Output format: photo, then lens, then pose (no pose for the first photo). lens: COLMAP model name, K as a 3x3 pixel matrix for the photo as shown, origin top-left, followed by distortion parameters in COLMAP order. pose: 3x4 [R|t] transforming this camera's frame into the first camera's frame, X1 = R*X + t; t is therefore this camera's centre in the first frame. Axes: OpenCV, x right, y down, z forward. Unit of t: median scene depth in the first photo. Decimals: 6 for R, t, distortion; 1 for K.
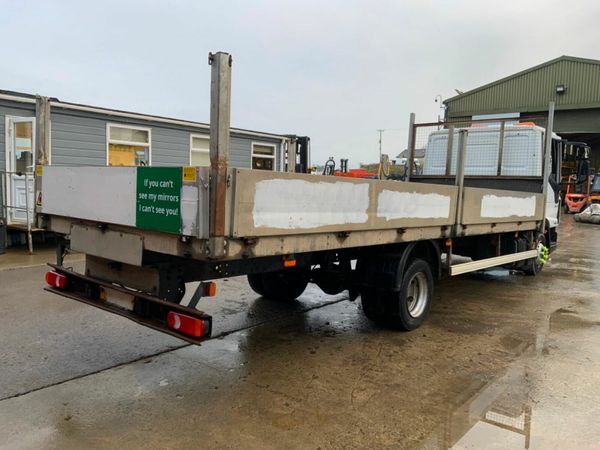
lens RADIAL K [[499.9, 0, 301.4], [0, 499.9, 222.3], [0, 0, 1]] dist [0.079252, -0.137047]
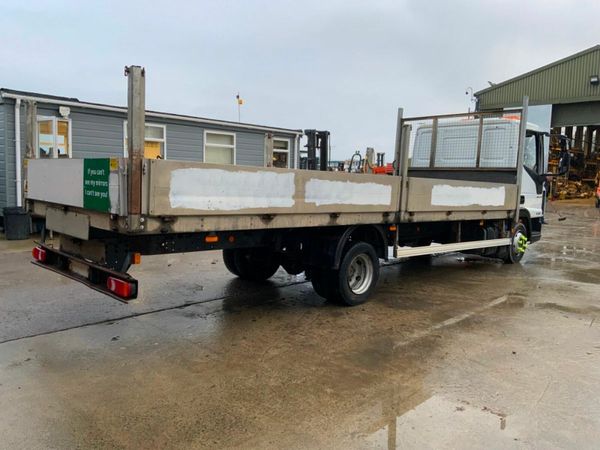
lens RADIAL K [[499.9, 0, 301.6], [0, 499.9, 224.5], [0, 0, 1]] dist [0.079252, -0.137047]
pose [[0.996464, 0.005534, -0.083844, 0.203451], [-0.004285, 0.999877, 0.015063, 0.019194], [0.083917, -0.014650, 0.996365, -0.120368]]
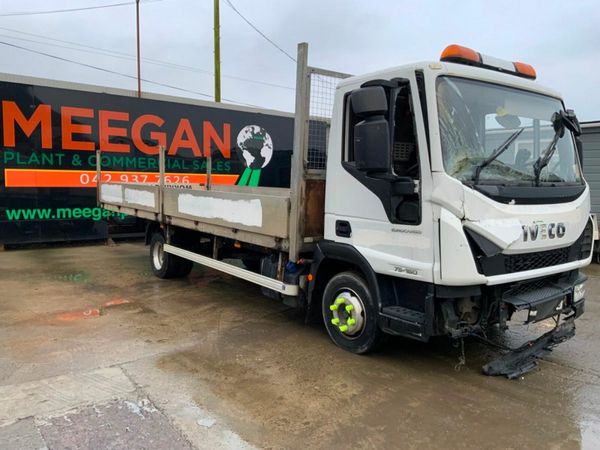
lens RADIAL K [[499.9, 0, 298.7], [0, 499.9, 221.0], [0, 0, 1]] dist [0.079252, -0.137047]
pose [[-0.219392, 0.037148, -0.974929, 1.766534], [-0.098102, 0.993370, 0.059926, -0.108222], [0.970692, 0.108790, -0.214293, 1.851472]]
